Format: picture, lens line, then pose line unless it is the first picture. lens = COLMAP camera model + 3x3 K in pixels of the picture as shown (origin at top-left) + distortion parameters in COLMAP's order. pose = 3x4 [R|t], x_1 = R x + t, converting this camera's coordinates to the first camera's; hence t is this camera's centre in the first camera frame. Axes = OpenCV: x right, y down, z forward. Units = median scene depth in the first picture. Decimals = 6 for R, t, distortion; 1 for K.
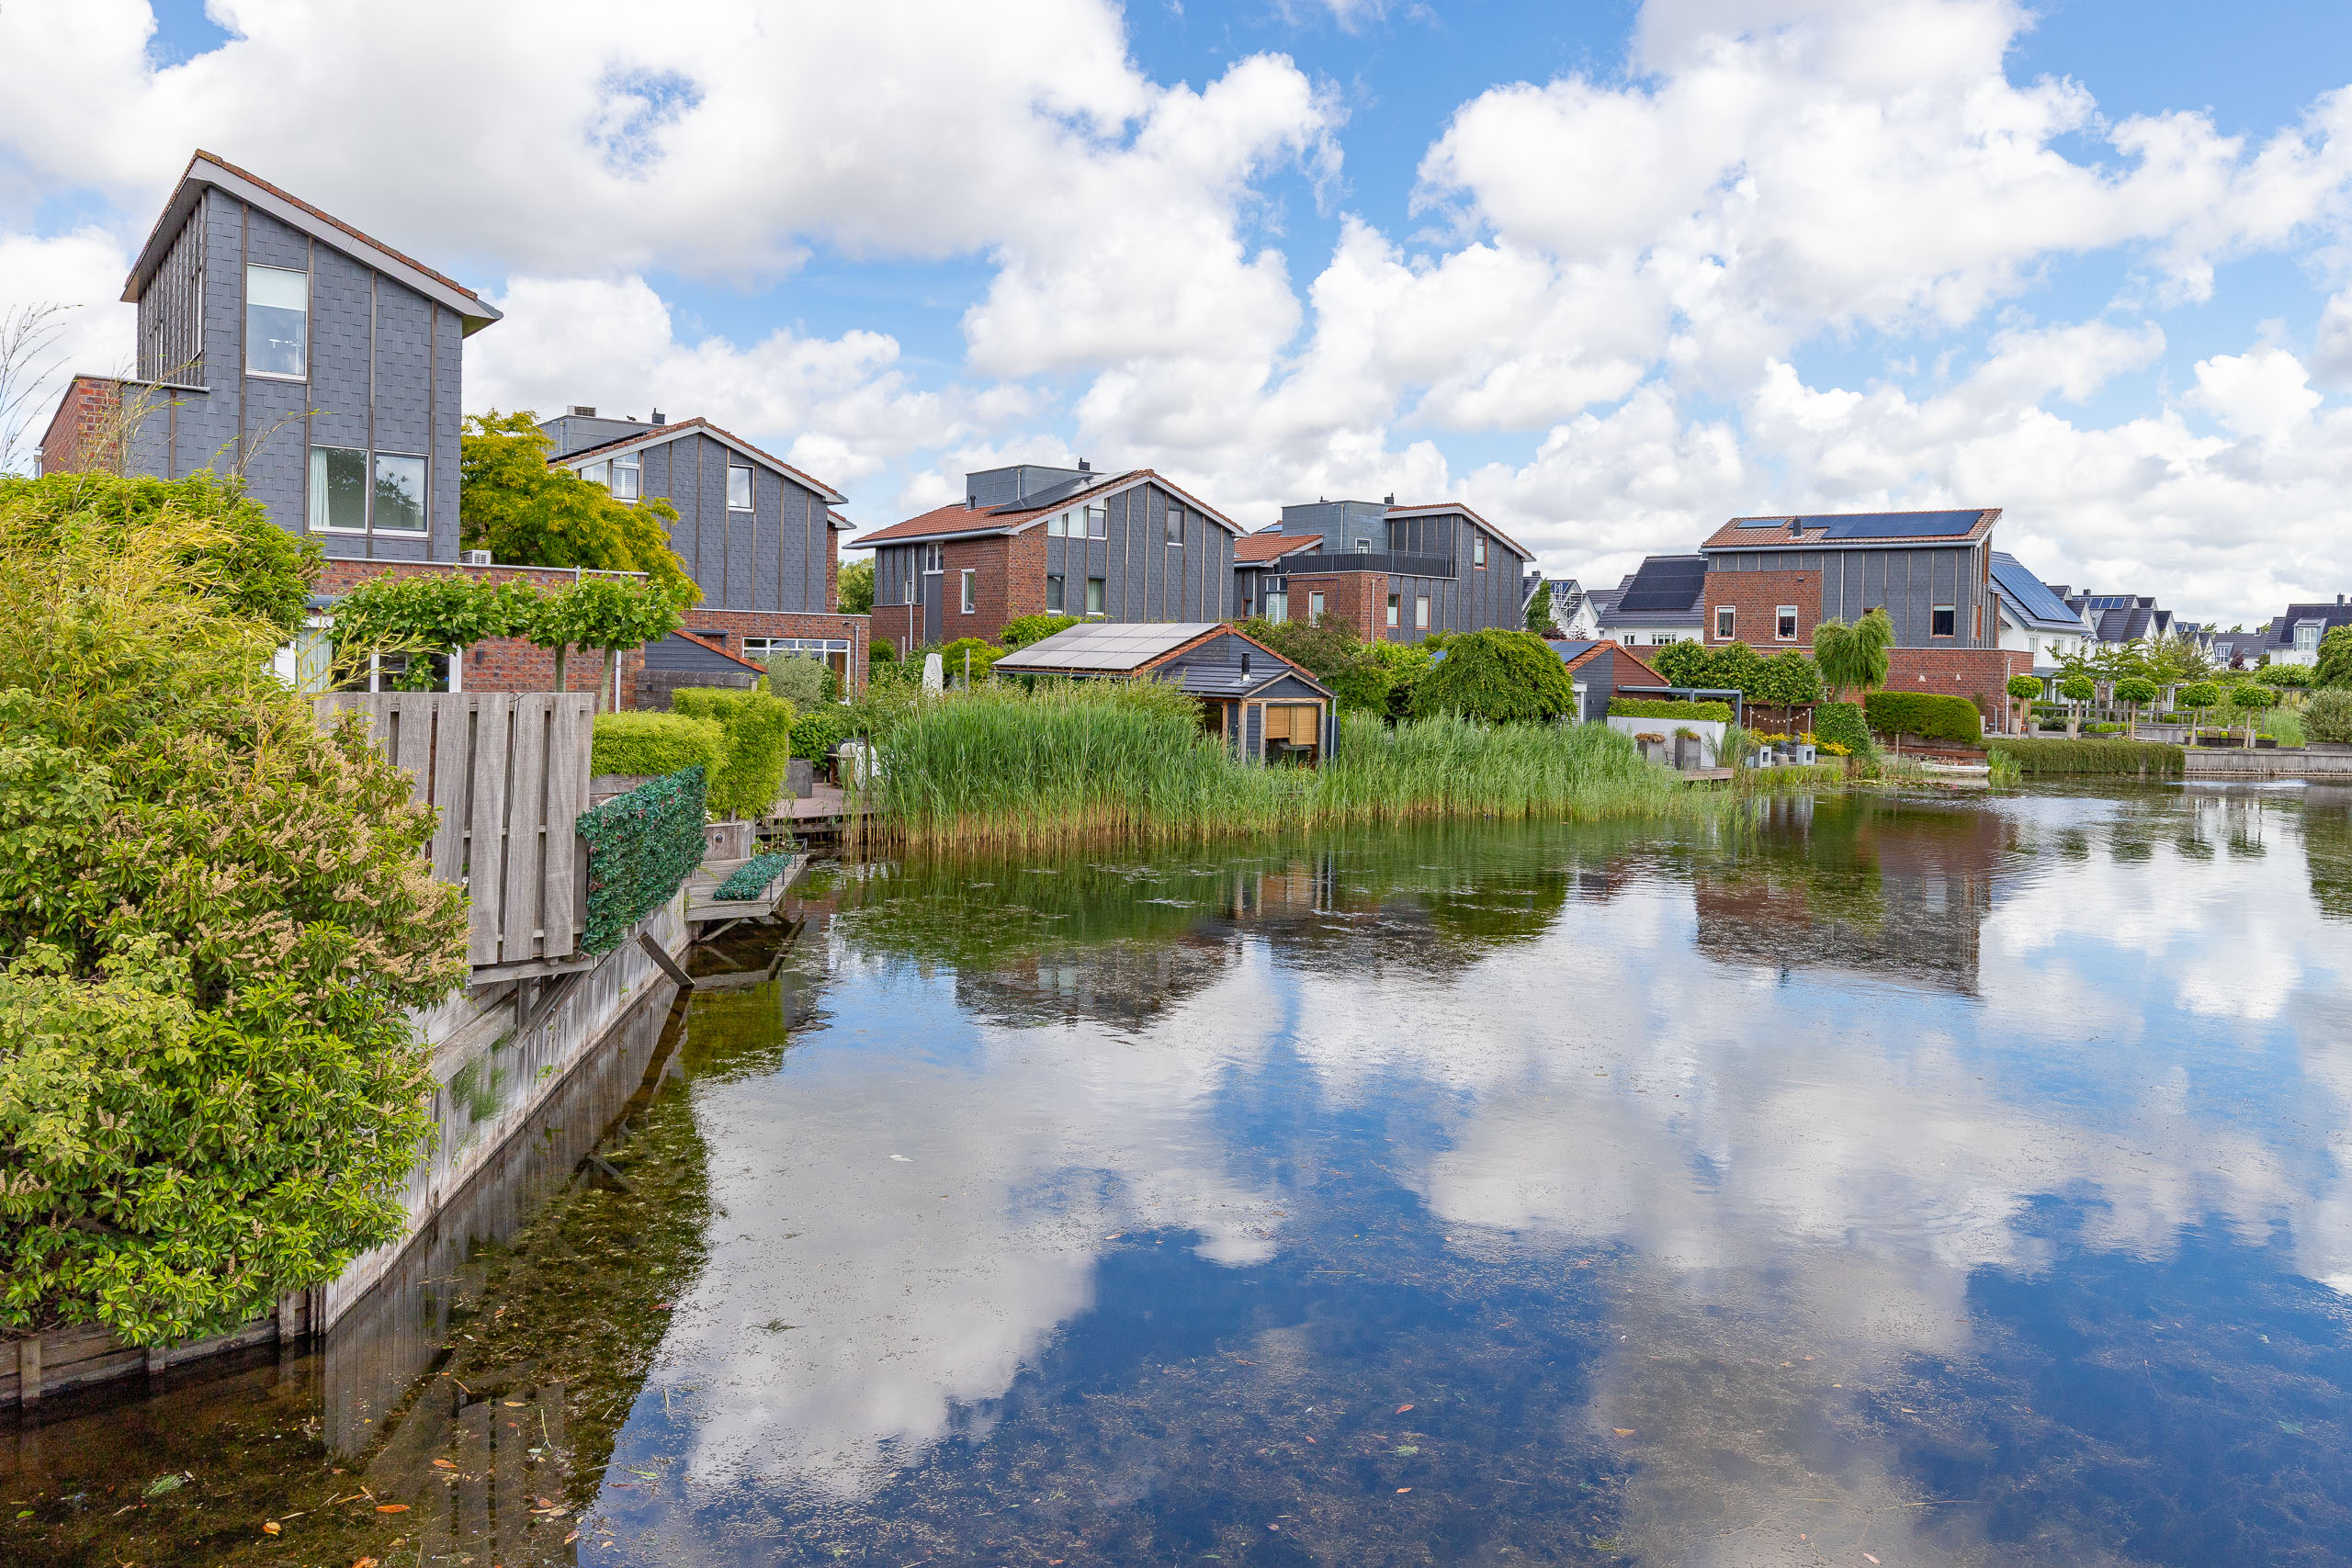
lens RADIAL K [[1609.7, 0, 1192.9], [0, 1609.7, 627.4], [0, 0, 1]] dist [0.010769, 0.003908]
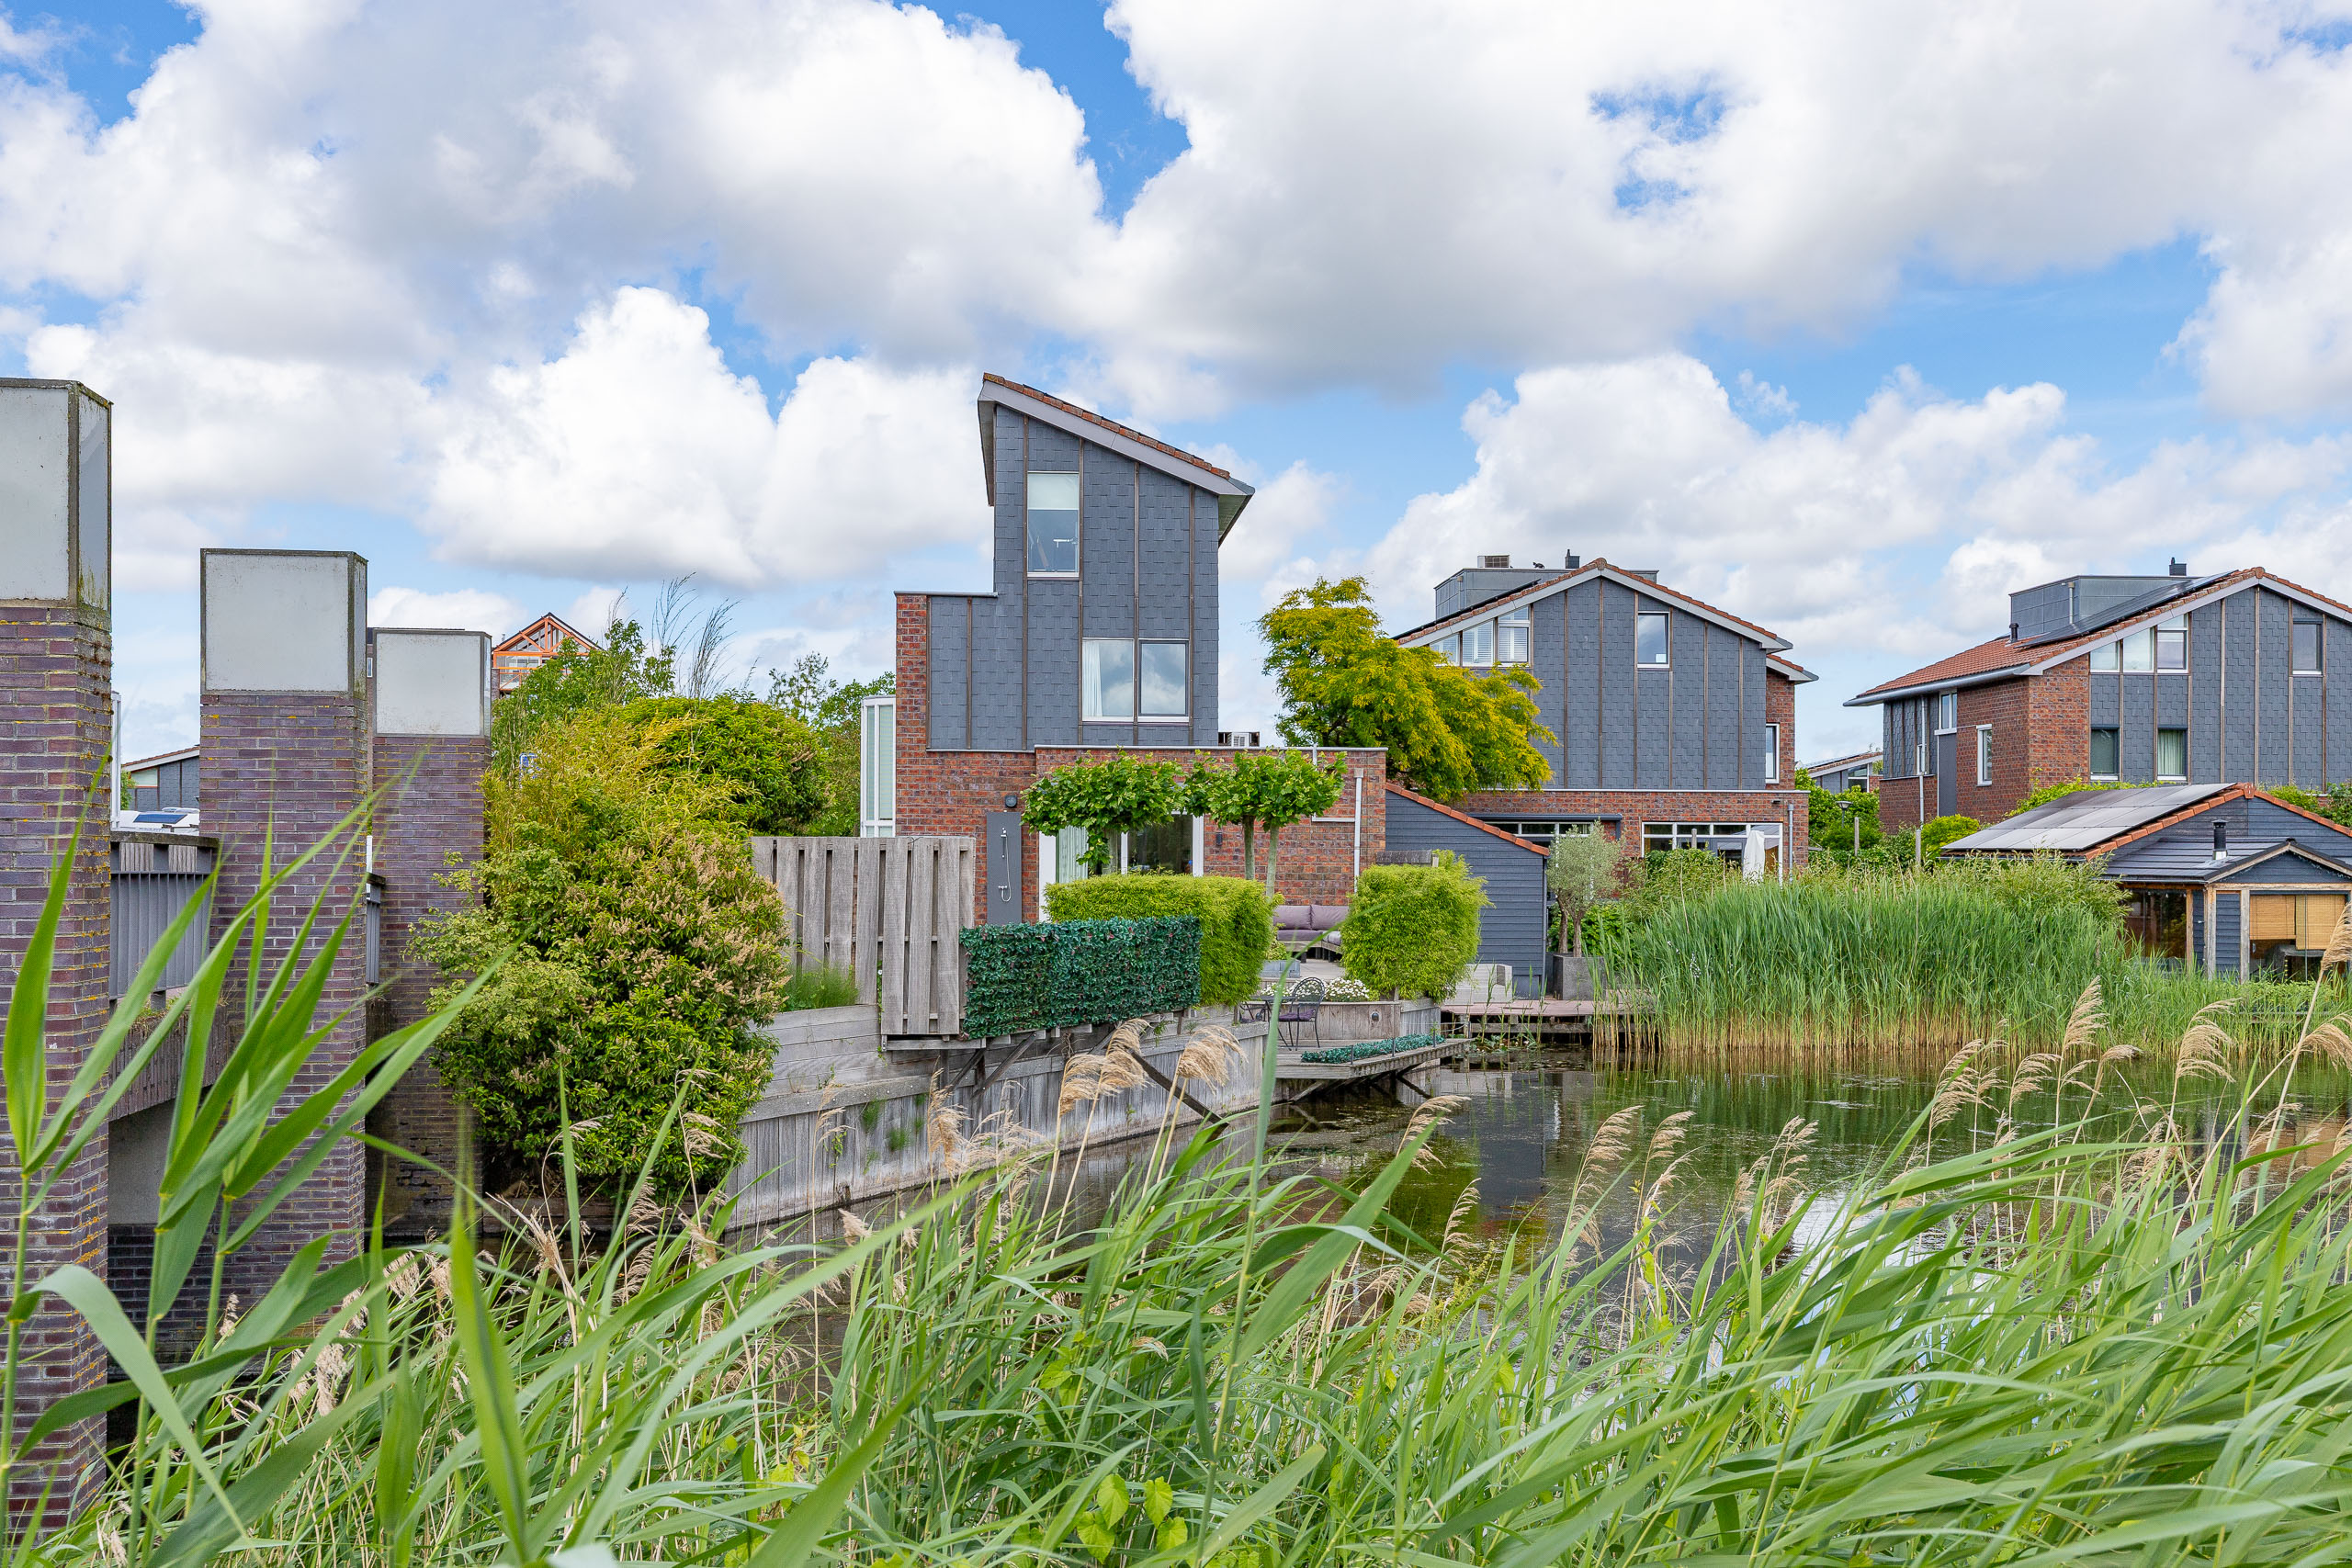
lens RADIAL K [[2389.8, 0, 1175.5], [0, 2389.8, 789.3], [0, 0, 1]] dist [0.021475, 0.000000]
pose [[0.816153, -0.034651, -0.576796, 0.273550], [0.024733, 0.999380, -0.025042, 0.016618], [0.577306, 0.006172, 0.816505, -0.153441]]
